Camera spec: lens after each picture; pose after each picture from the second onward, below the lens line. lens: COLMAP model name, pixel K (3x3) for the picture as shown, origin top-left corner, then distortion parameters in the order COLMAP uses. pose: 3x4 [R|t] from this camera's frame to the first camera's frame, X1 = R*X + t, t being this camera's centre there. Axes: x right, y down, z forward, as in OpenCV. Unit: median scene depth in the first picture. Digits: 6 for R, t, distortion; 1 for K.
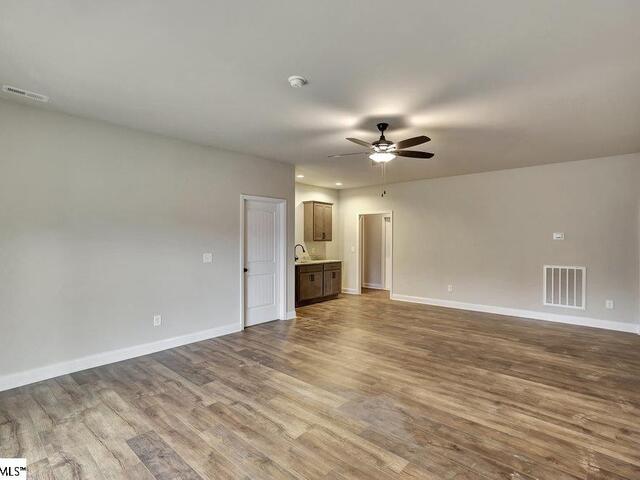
lens RADIAL K [[330.6, 0, 323.2], [0, 330.6, 240.4], [0, 0, 1]] dist [-0.020827, 0.008188]
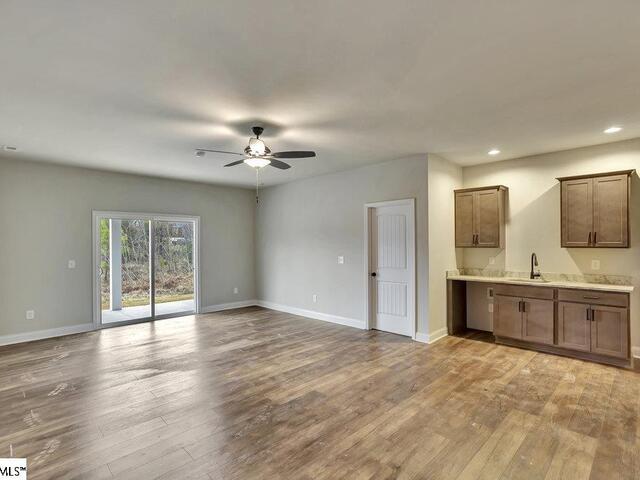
lens RADIAL K [[330.6, 0, 323.2], [0, 330.6, 241.4], [0, 0, 1]] dist [-0.020827, 0.008188]
pose [[-0.062974, -0.008736, -0.997977, 0.647909], [0.000993, 0.999961, -0.008816, -0.004823], [0.998015, -0.001546, -0.062963, 0.710556]]
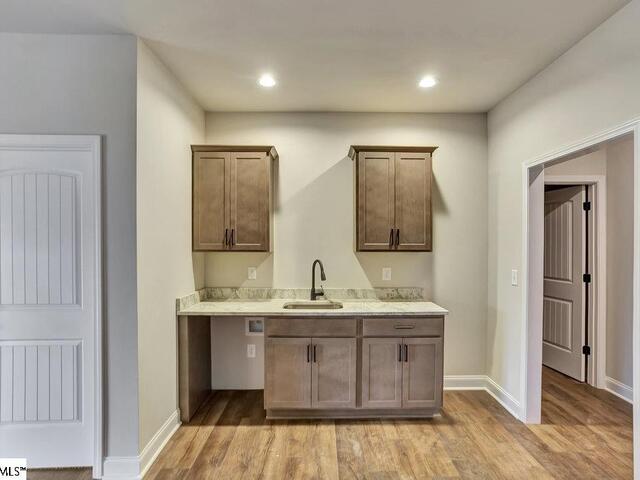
lens RADIAL K [[330.6, 0, 325.1], [0, 330.6, 245.4], [0, 0, 1]] dist [-0.020827, 0.008188]
pose [[0.678207, 0.006366, -0.734843, 0.259043], [-0.003174, 0.999979, 0.005734, -0.008121], [0.734864, -0.001557, 0.678212, 0.816320]]
